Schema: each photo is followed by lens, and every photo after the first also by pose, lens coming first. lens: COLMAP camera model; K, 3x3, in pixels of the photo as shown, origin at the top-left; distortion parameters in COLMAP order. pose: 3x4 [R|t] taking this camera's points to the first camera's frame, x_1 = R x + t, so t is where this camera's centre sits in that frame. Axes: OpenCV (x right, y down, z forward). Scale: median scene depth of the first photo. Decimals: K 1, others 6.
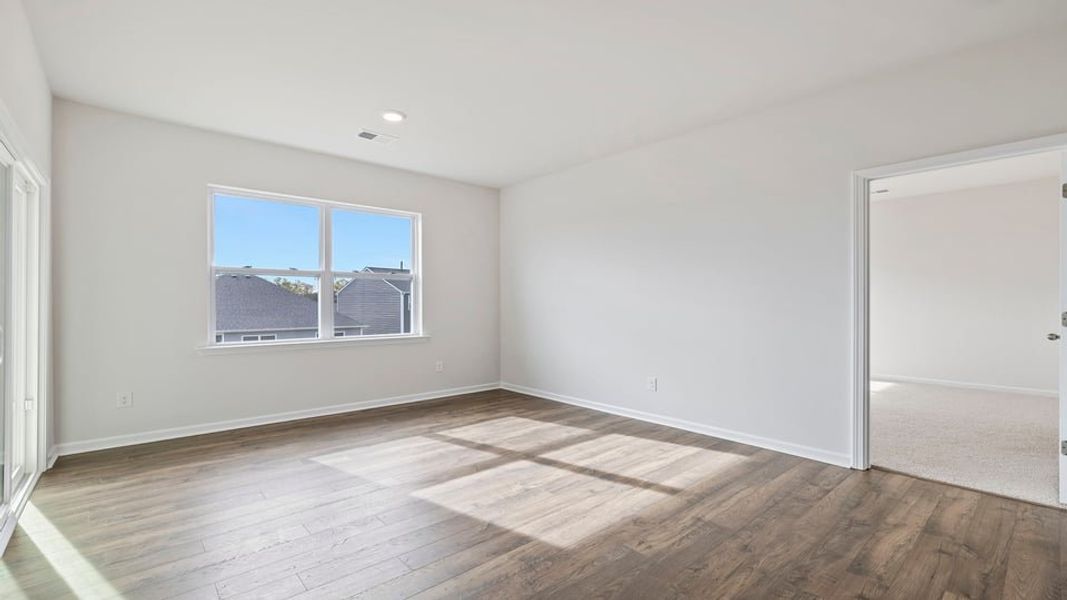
lens RADIAL K [[457.7, 0, 522.9], [0, 457.7, 300.8], [0, 0, 1]] dist [-0.000408, 0.000055]
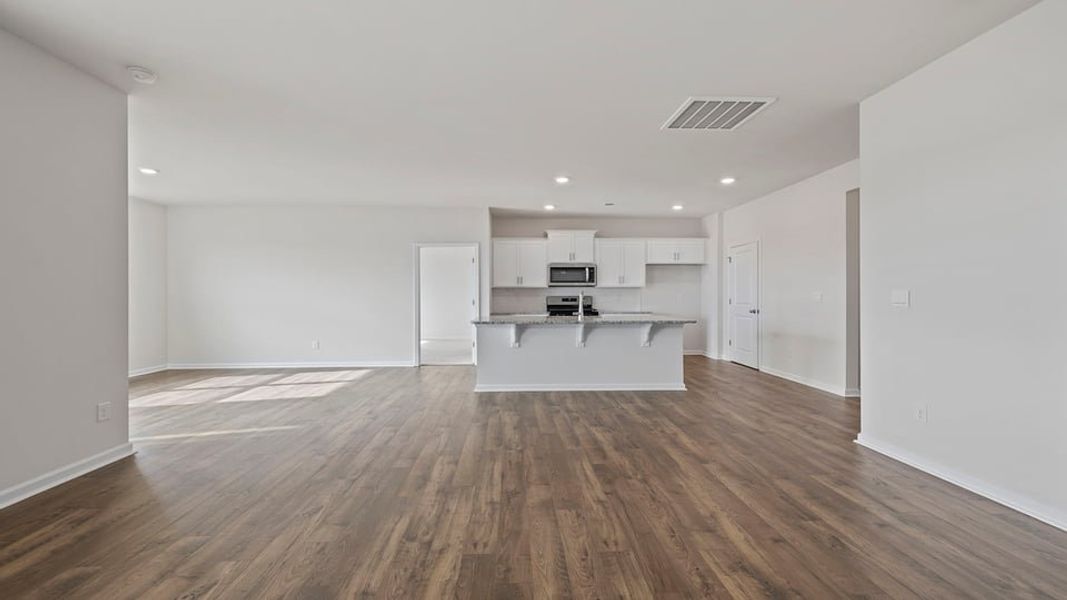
lens RADIAL K [[455.6, 0, 529.3], [0, 455.6, 294.9], [0, 0, 1]] dist [0.001316, 0.000112]
pose [[0.633576, -0.002462, 0.773676, -0.690252], [0.000964, 0.999997, 0.002392, -0.013599], [-0.773680, -0.000770, 0.633576, -0.905189]]
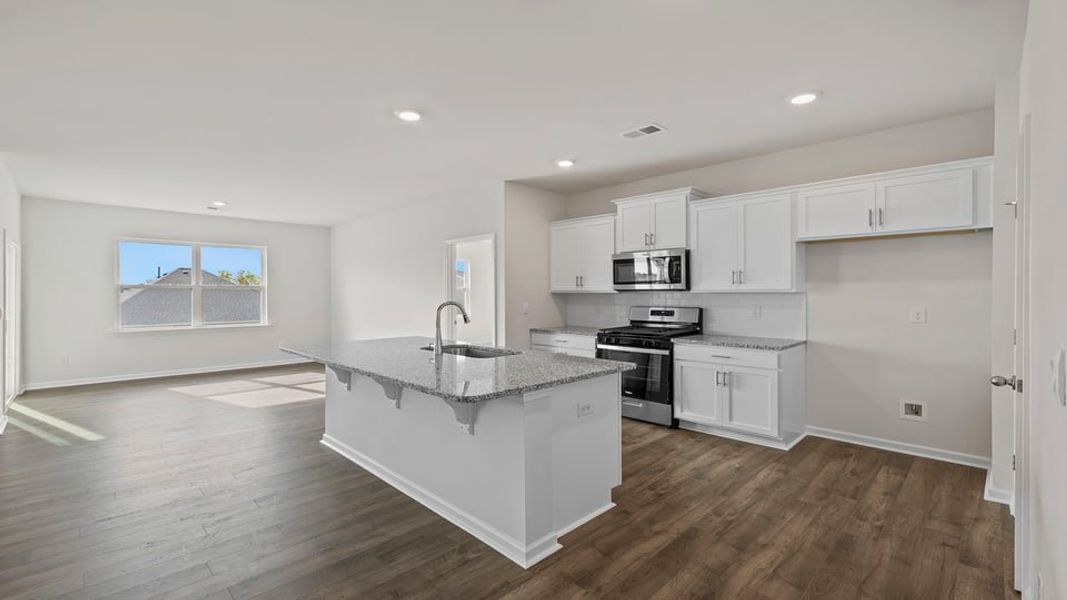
lens RADIAL K [[455.6, 0, 529.3], [0, 455.6, 294.9], [0, 0, 1]] dist [0.001316, 0.000112]
pose [[0.998027, -0.002108, 0.062746, 0.871836], [0.001786, 0.999985, 0.005199, -0.047410], [-0.062756, -0.005077, 0.998016, -0.934673]]
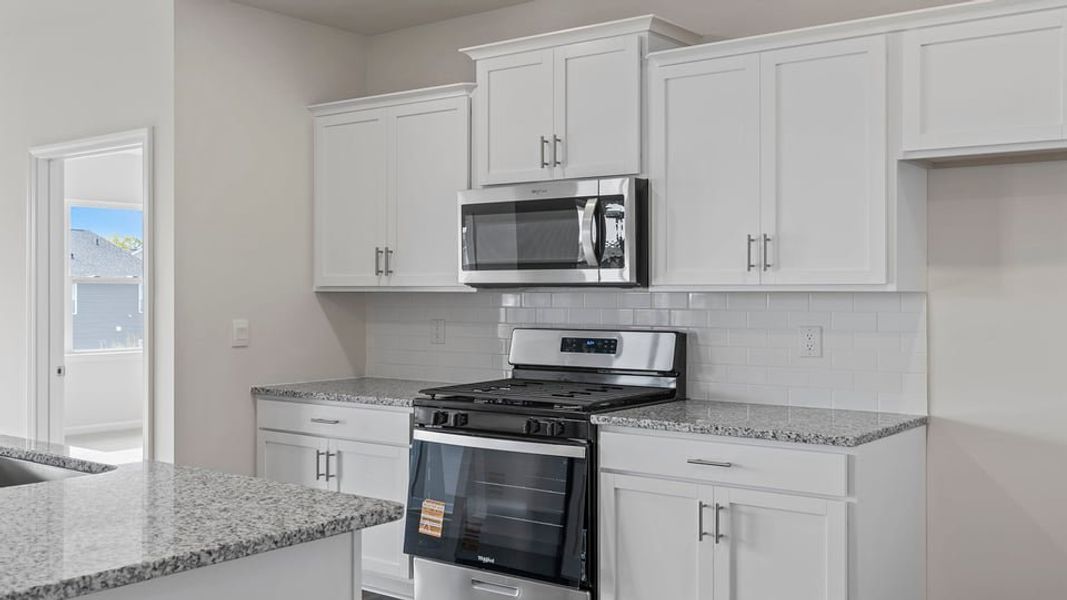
lens RADIAL K [[1046.7, 0, 533.5], [0, 1046.7, 300.0], [0, 0, 1]] dist [-0.001344, 0.006962]
pose [[0.979777, 0.002009, 0.200085, 1.067134], [-0.003303, 0.999976, 0.006132, -0.044374], [-0.200068, -0.006669, 0.979759, -0.750887]]
